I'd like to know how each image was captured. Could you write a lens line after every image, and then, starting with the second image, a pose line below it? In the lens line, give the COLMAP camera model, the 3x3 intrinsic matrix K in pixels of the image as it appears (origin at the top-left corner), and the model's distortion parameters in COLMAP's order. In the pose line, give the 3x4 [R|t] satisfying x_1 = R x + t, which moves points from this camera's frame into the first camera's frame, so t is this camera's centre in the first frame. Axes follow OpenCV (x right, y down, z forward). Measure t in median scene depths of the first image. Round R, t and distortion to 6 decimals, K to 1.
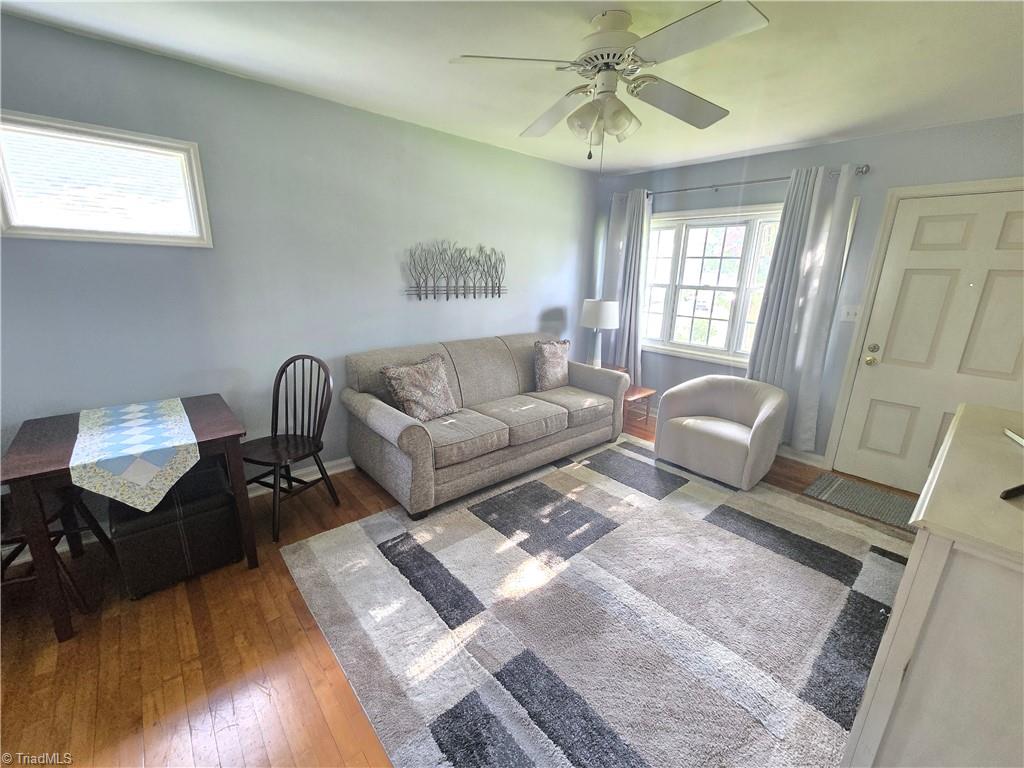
lens RADIAL K [[420.6, 0, 517.0], [0, 420.6, 389.8], [0, 0, 1]] dist [-0.002410, -0.000325]
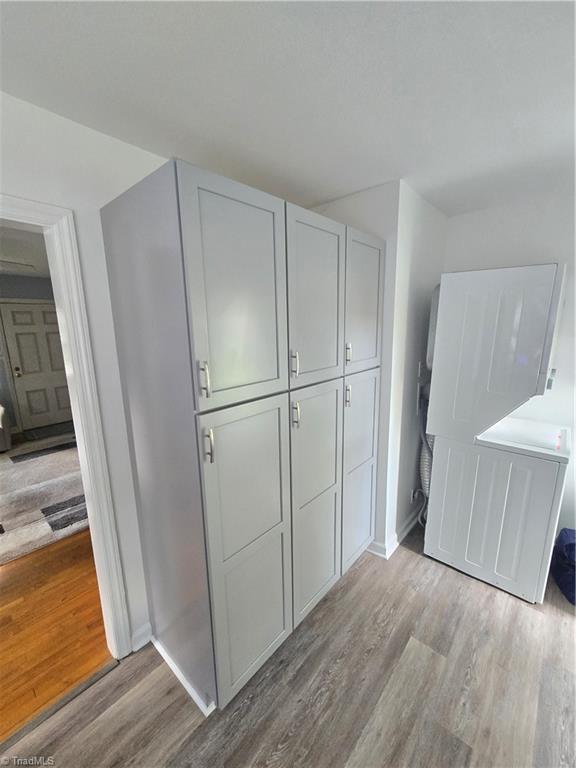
lens RADIAL K [[315.5, 0, 286.4], [0, 315.5, 387.7], [0, 0, 1]] dist [-0.002410, -0.000325]
pose [[-0.123116, -0.224098, 0.966759, -0.967169], [0.280429, 0.926611, 0.250504, -0.028827], [-0.951946, 0.301948, -0.051237, -0.222669]]
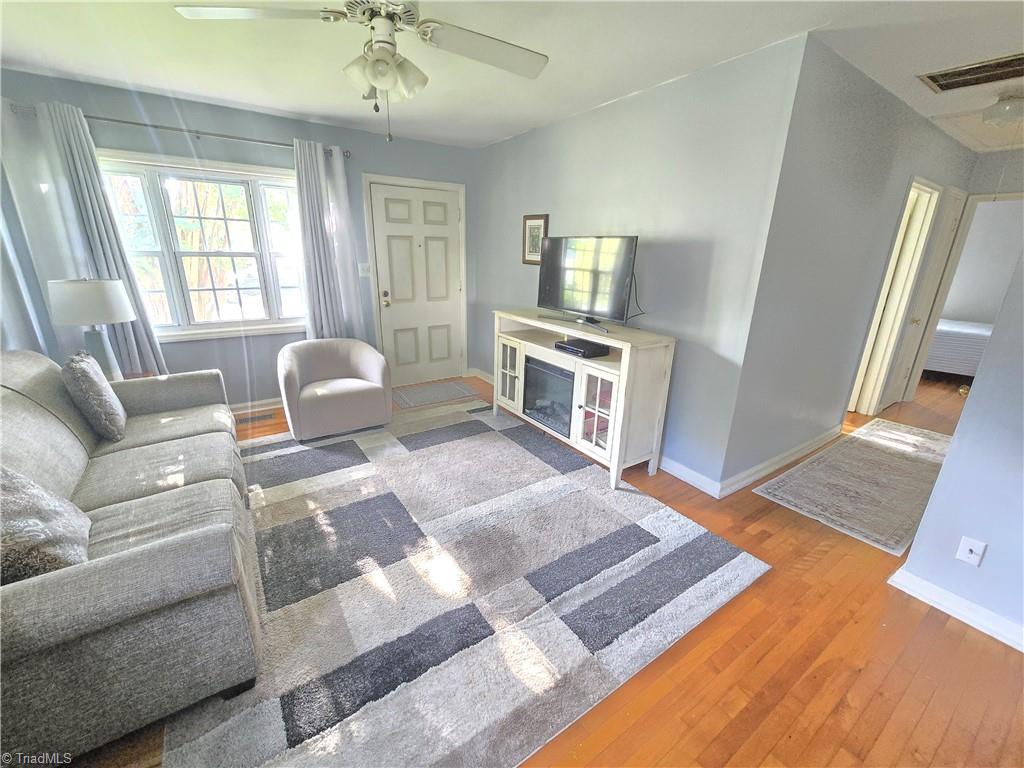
lens RADIAL K [[420.6, 0, 511.9], [0, 420.6, 386.3], [0, 0, 1]] dist [-0.002410, -0.000325]
pose [[0.125491, -0.328496, 0.936132, -0.520562], [0.253981, 0.922784, 0.289765, -0.120465], [-0.959034, 0.201397, 0.199233, 0.411766]]
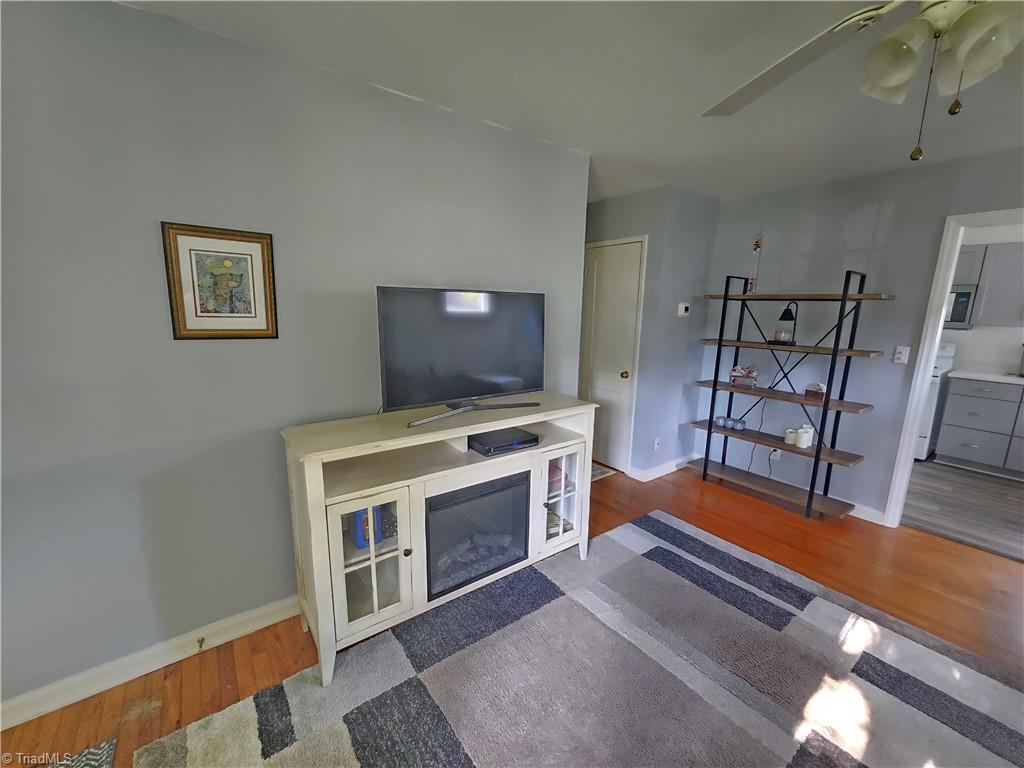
lens RADIAL K [[420.6, 0, 511.9], [0, 420.6, 387.2], [0, 0, 1]] dist [-0.002410, -0.000325]
pose [[-0.995906, -0.065159, 0.062659, 0.434504], [-0.028995, 0.886770, 0.461300, -0.295620], [-0.085622, 0.457594, -0.885029, 1.053017]]
